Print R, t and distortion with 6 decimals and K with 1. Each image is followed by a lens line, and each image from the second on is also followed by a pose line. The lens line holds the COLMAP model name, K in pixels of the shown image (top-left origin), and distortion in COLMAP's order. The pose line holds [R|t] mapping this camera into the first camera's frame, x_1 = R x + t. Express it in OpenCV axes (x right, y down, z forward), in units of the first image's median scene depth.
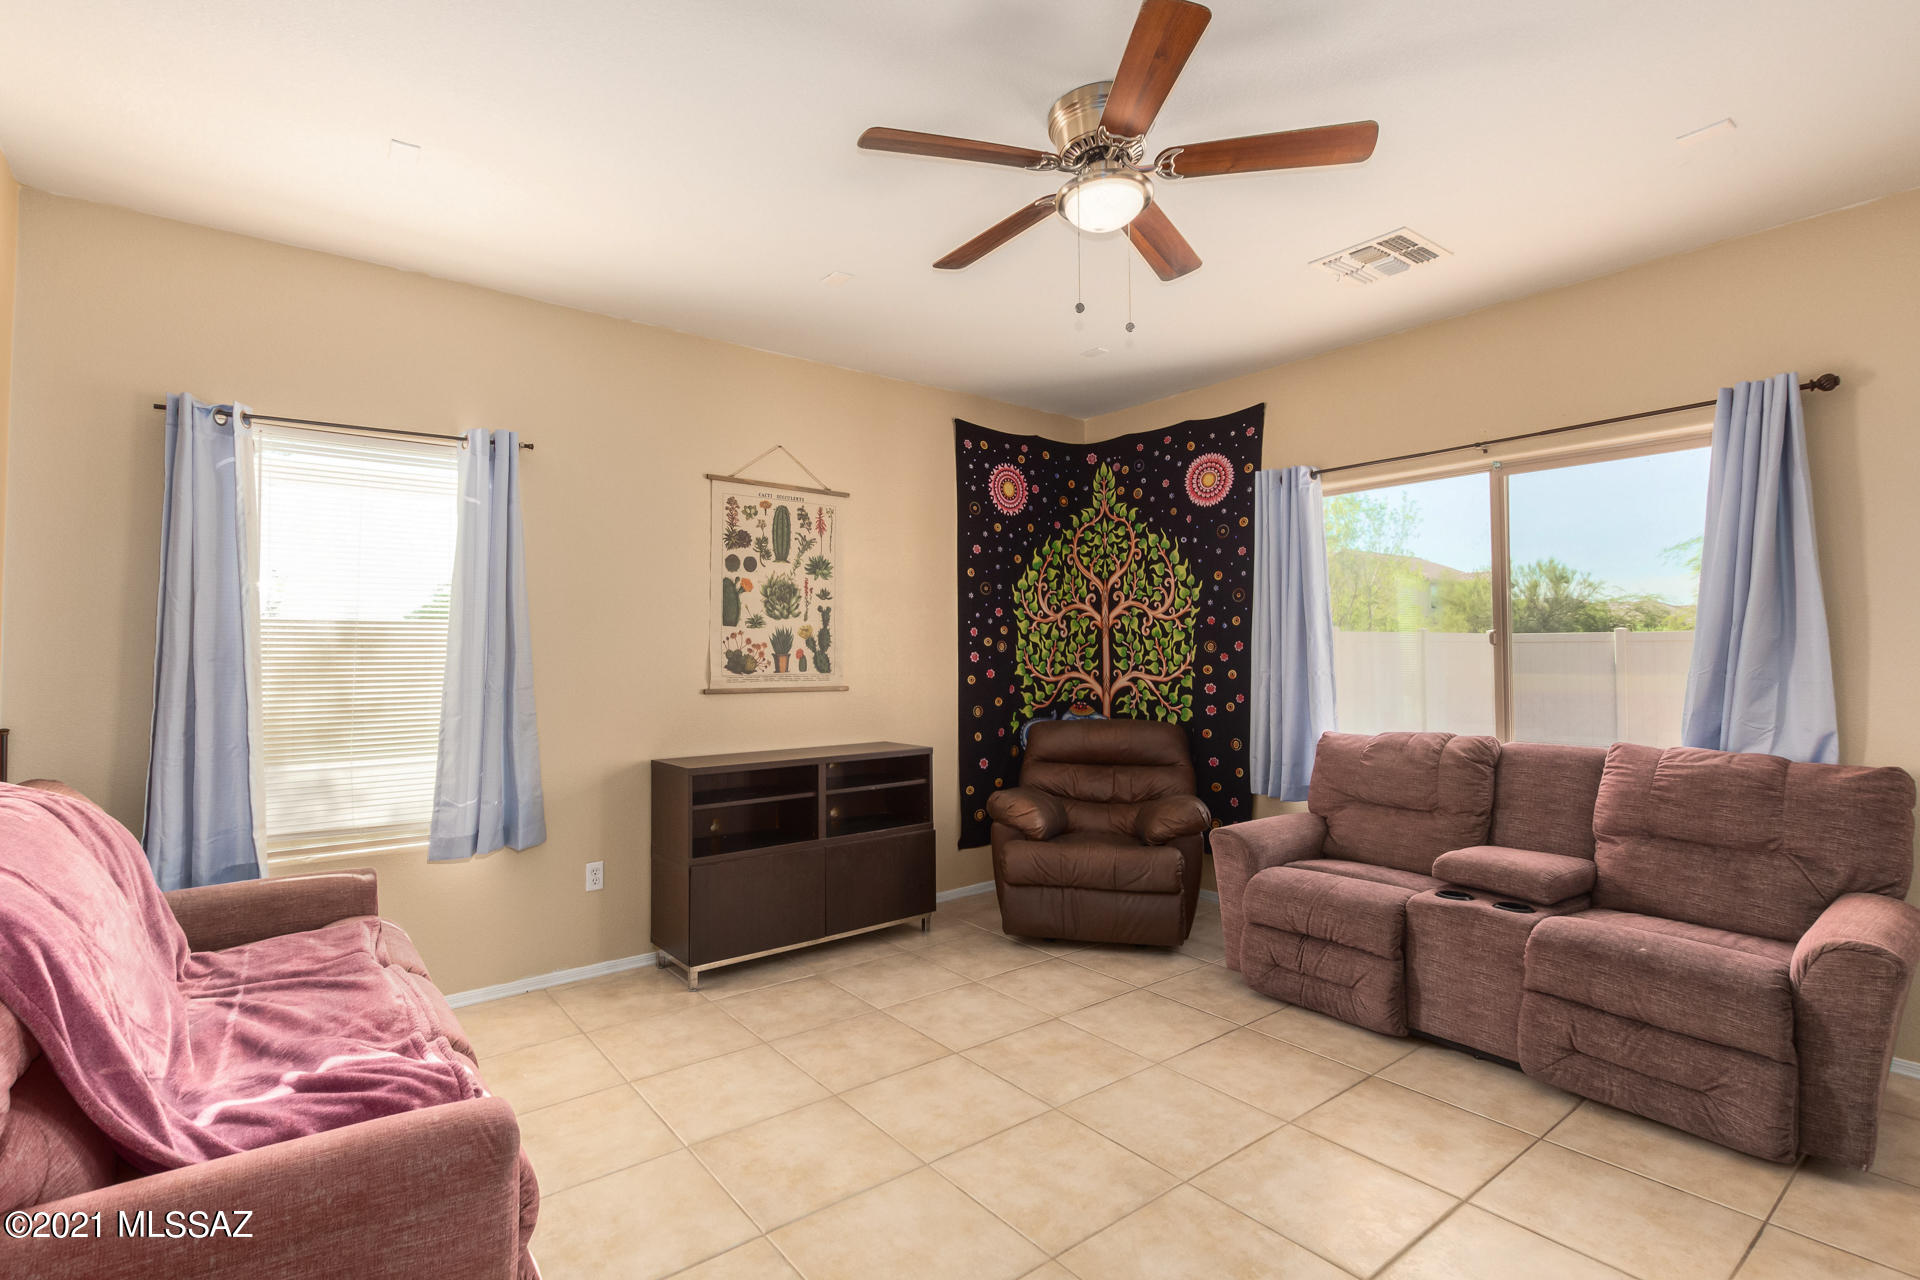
lens RADIAL K [[907.2, 0, 939.9], [0, 907.2, 621.3], [0, 0, 1]] dist [0.003210, 0.000054]
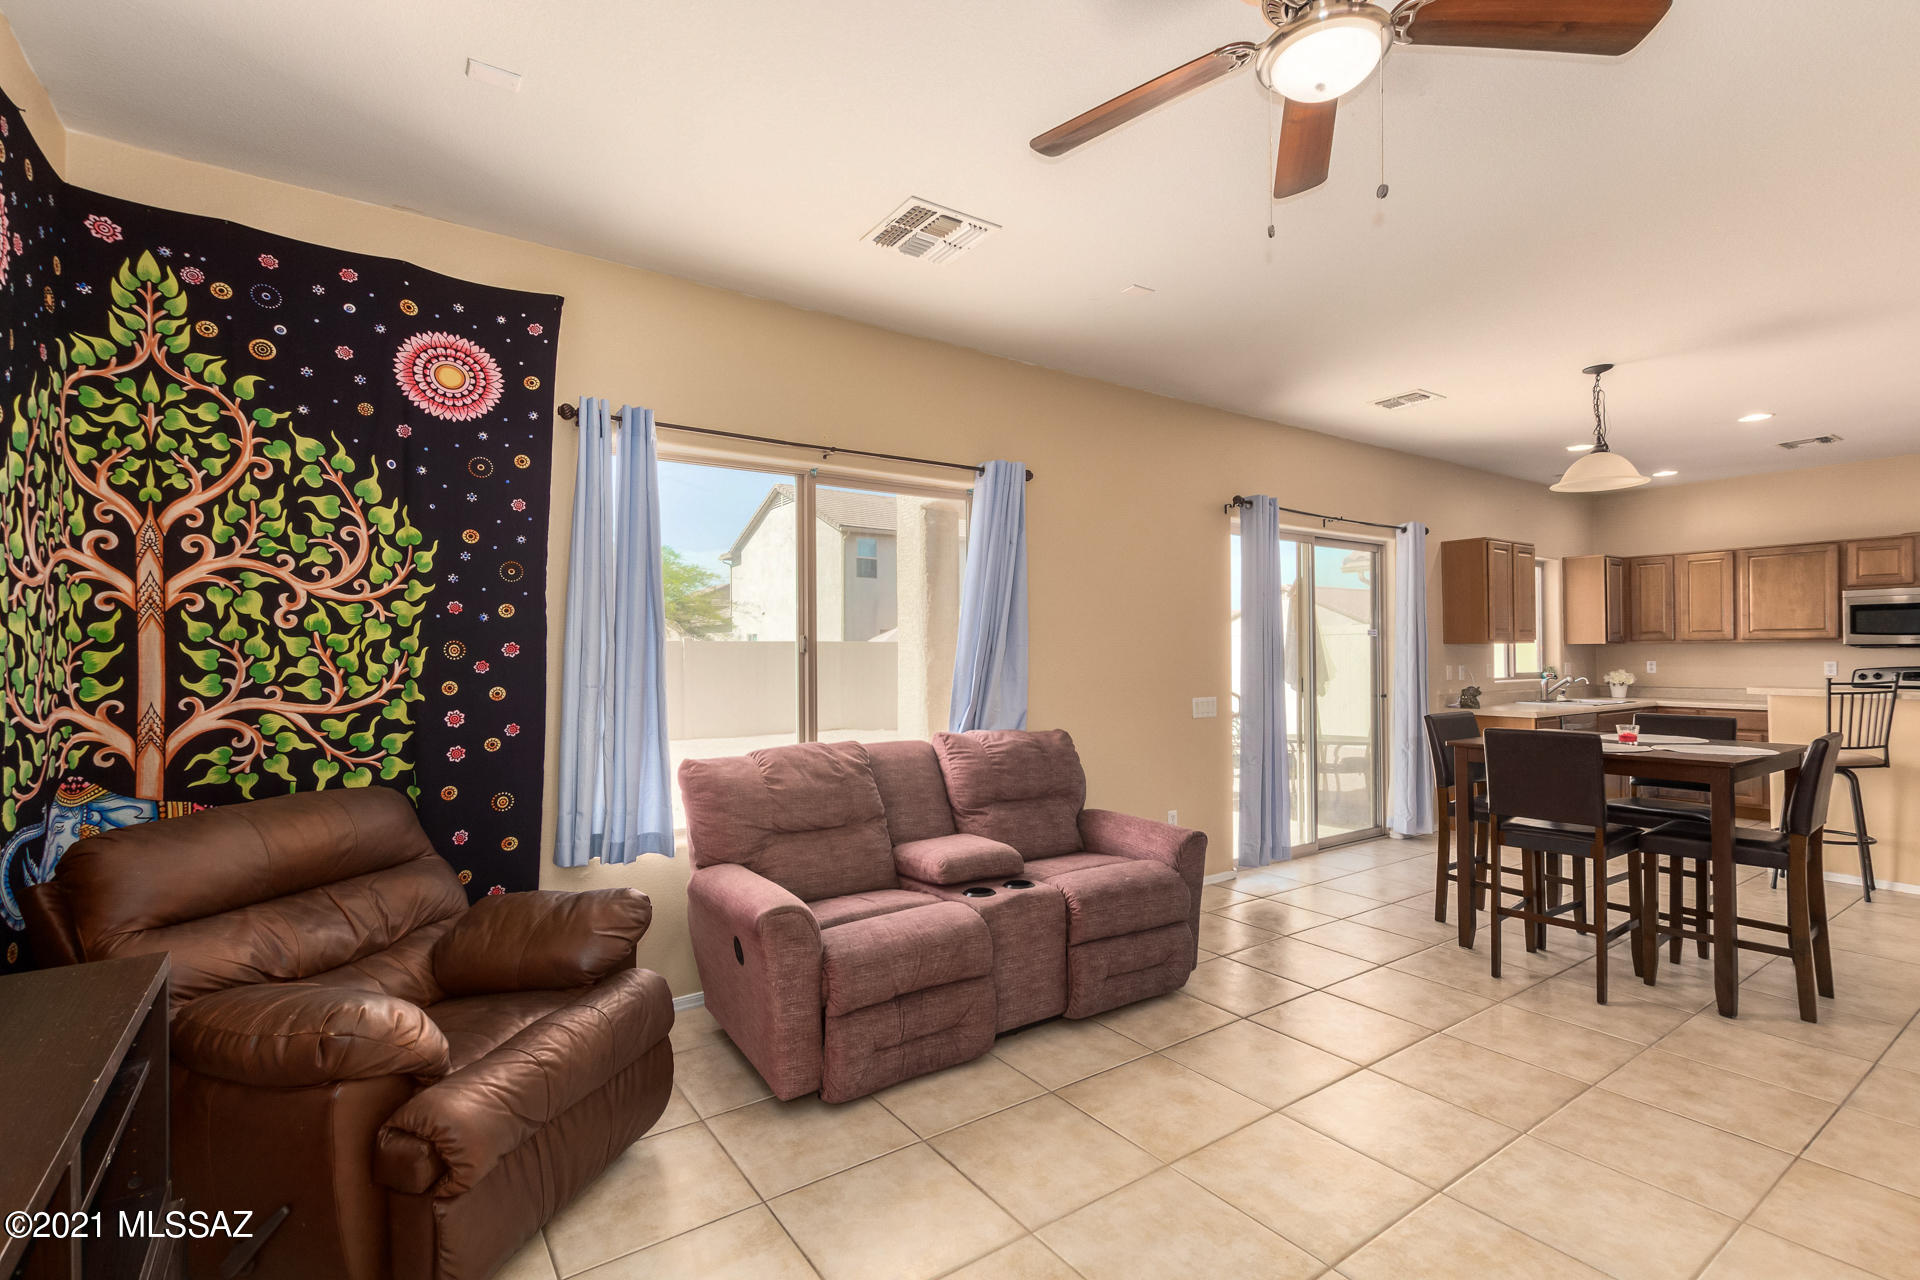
lens RADIAL K [[878.9, 0, 956.5], [0, 878.9, 646.1], [0, 0, 1]] dist [0.003076, -0.001298]
pose [[0.045665, 0.012542, 0.998878, -0.265899], [-0.029582, 0.999500, -0.011198, 0.020548], [-0.998519, -0.029037, 0.046014, 0.603074]]
